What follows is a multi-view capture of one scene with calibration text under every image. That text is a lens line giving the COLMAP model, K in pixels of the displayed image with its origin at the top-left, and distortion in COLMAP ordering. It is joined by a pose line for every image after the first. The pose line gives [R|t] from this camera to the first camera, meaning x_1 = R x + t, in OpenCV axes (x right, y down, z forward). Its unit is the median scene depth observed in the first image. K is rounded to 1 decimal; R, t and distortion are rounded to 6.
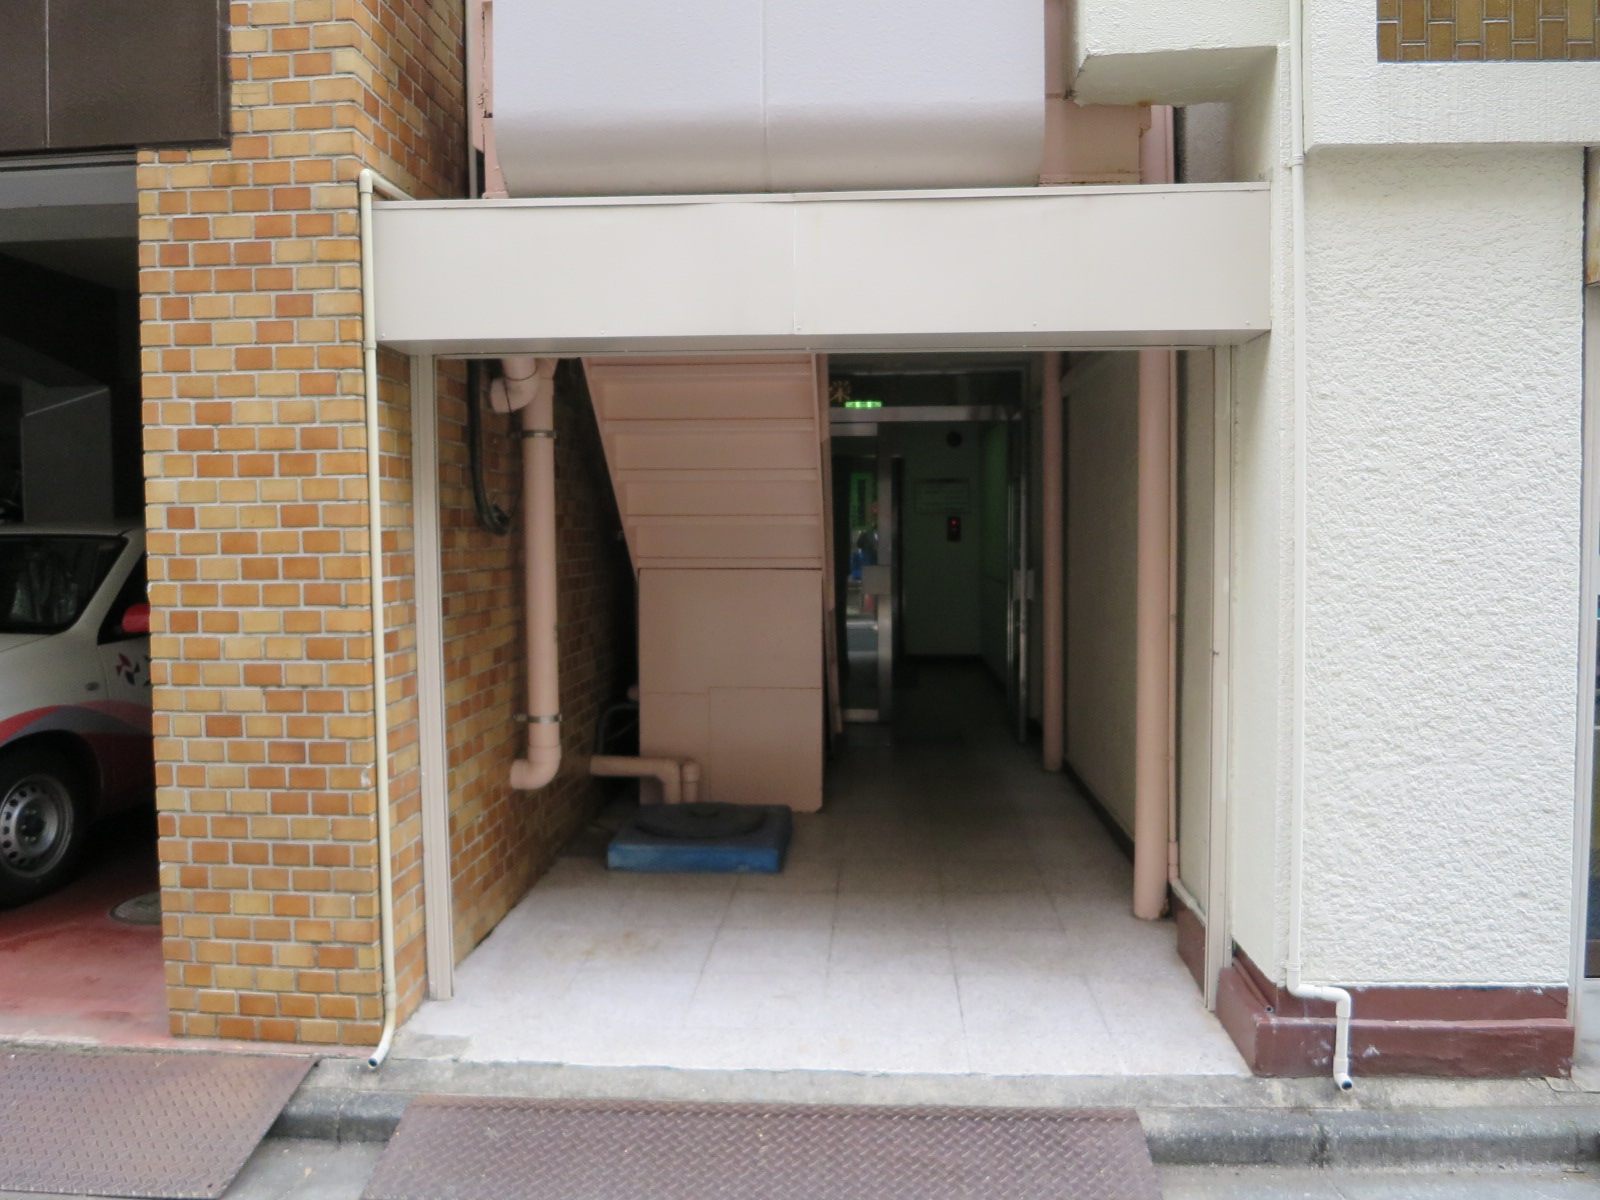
lens RADIAL K [[1140.7, 0, 799.1], [0, 1140.7, 599.4], [0, 0, 1]] dist [-0.042523, -0.000028]
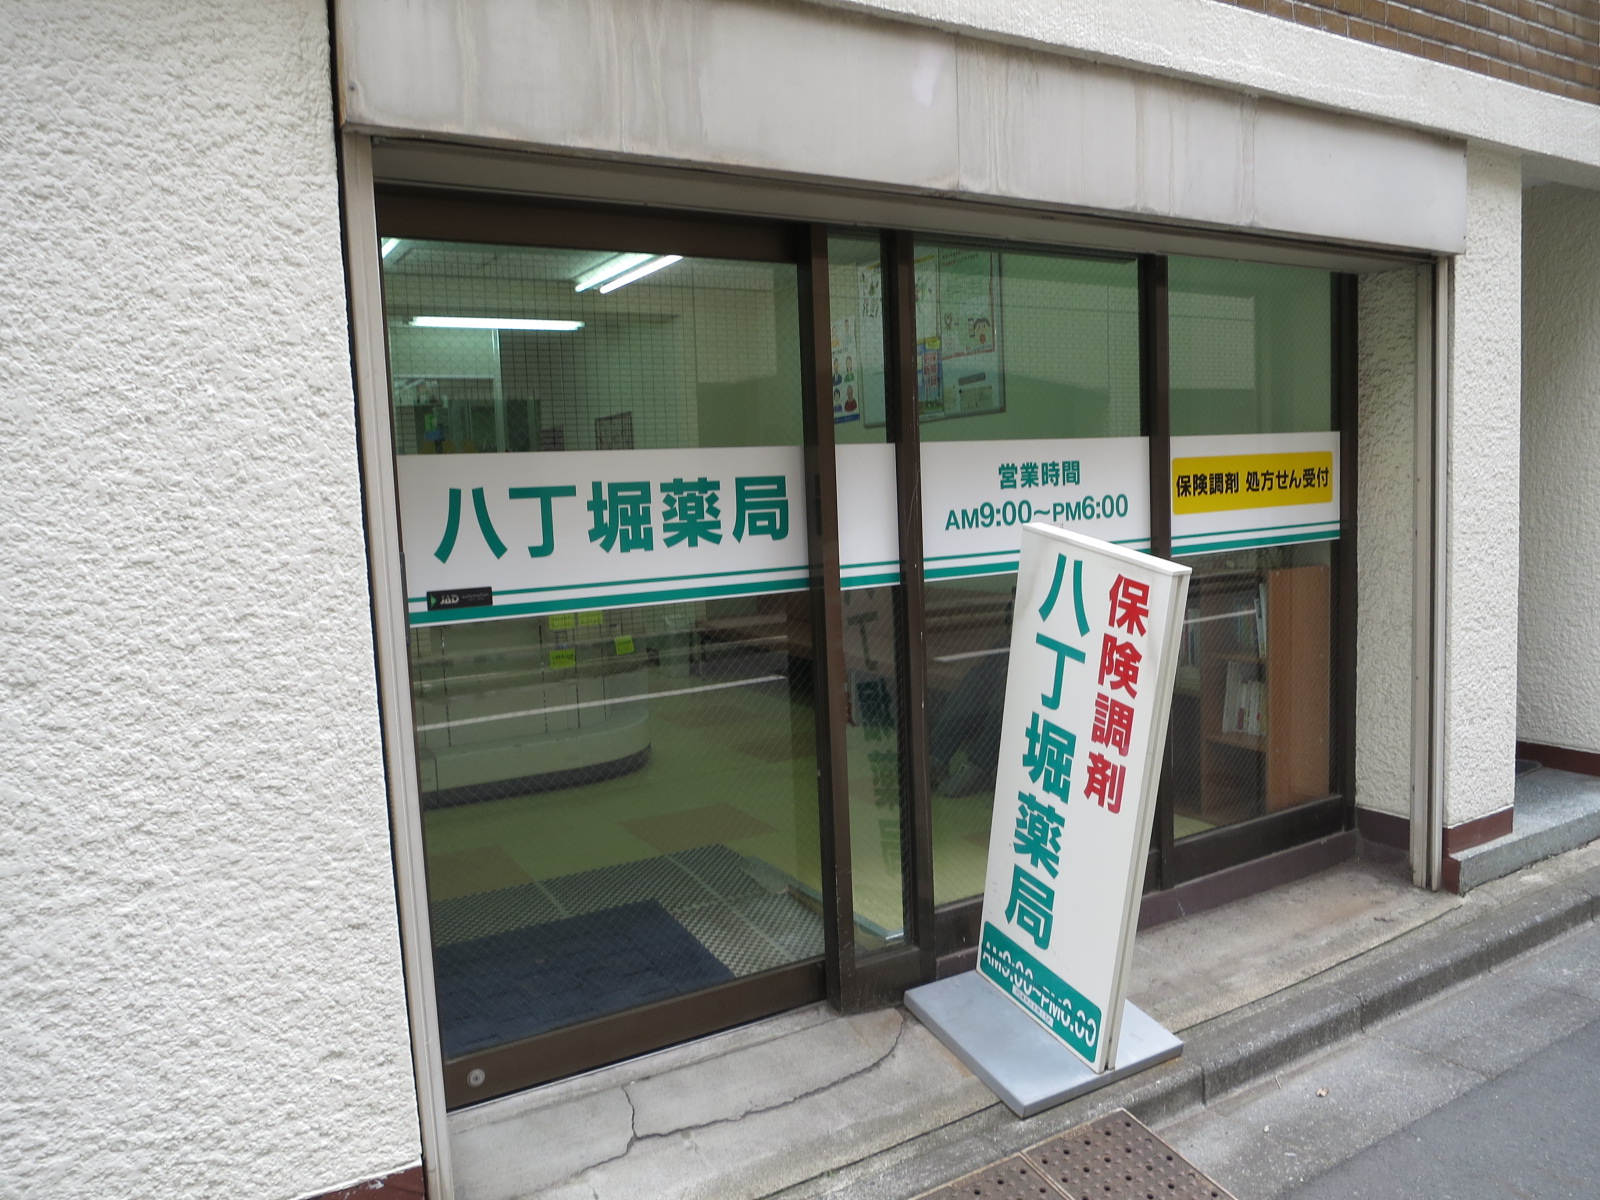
lens RADIAL K [[1140.7, 0, 801.8], [0, 1140.7, 600.5], [0, 0, 1]] dist [-0.042523, -0.000028]
pose [[0.828976, -0.078701, 0.553719, 0.532059], [0.062427, 0.996884, 0.048230, -0.020672], [-0.555789, -0.005414, 0.831306, 0.291549]]
